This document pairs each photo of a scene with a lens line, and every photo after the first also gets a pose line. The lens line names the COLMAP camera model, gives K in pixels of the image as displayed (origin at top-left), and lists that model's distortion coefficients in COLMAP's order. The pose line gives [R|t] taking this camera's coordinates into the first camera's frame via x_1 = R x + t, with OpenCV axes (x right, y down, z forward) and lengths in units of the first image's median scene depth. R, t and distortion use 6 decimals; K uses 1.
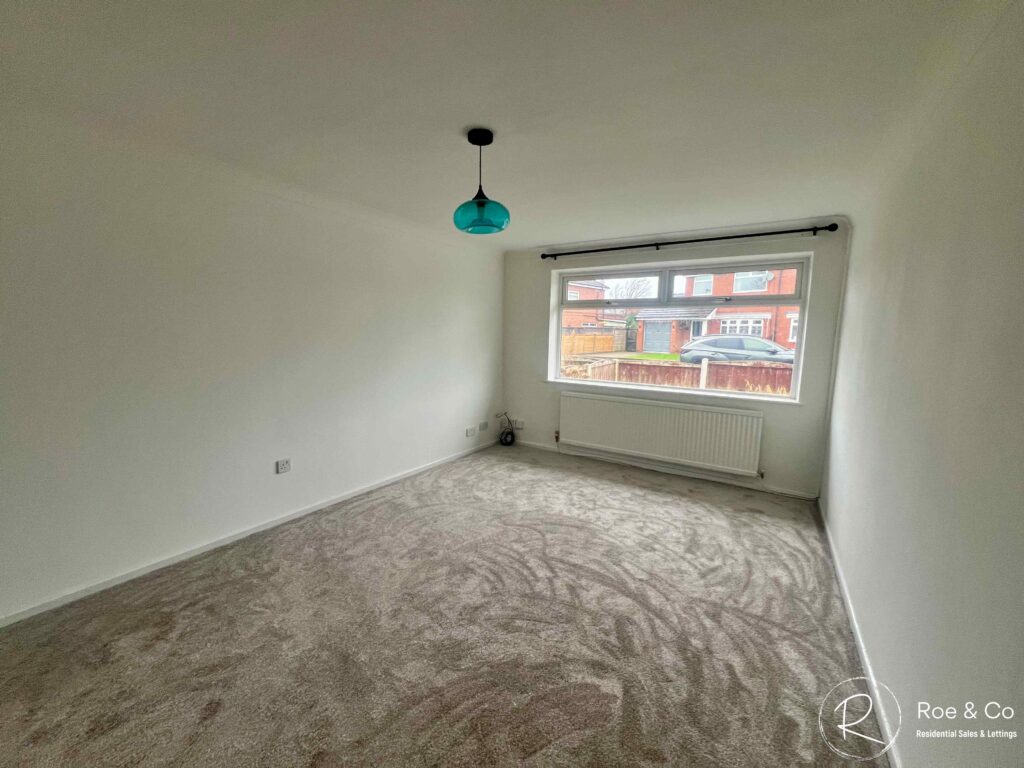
lens RADIAL K [[412.1, 0, 506.0], [0, 412.1, 383.8], [0, 0, 1]] dist [0.001377, 0.001047]
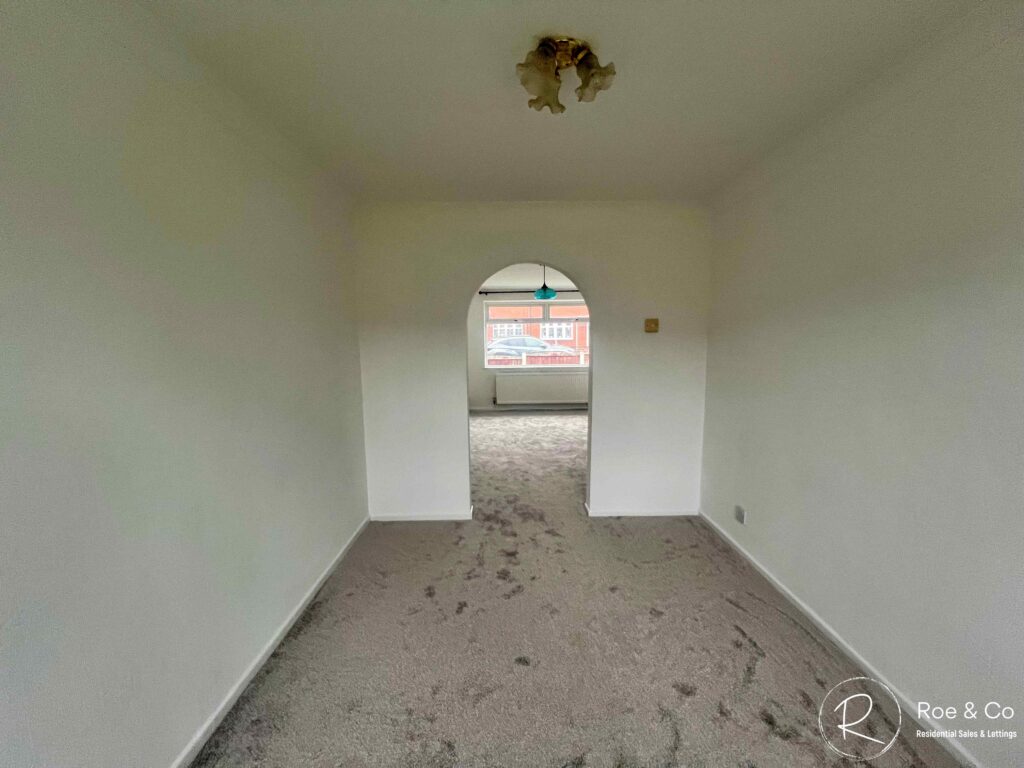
lens RADIAL K [[412.1, 0, 513.4], [0, 412.1, 379.8], [0, 0, 1]] dist [0.001377, 0.001047]
pose [[0.833560, -0.088024, 0.545371, -0.733041], [0.098212, 0.995110, 0.010503, 0.034817], [-0.543629, 0.044808, 0.838129, -0.447929]]
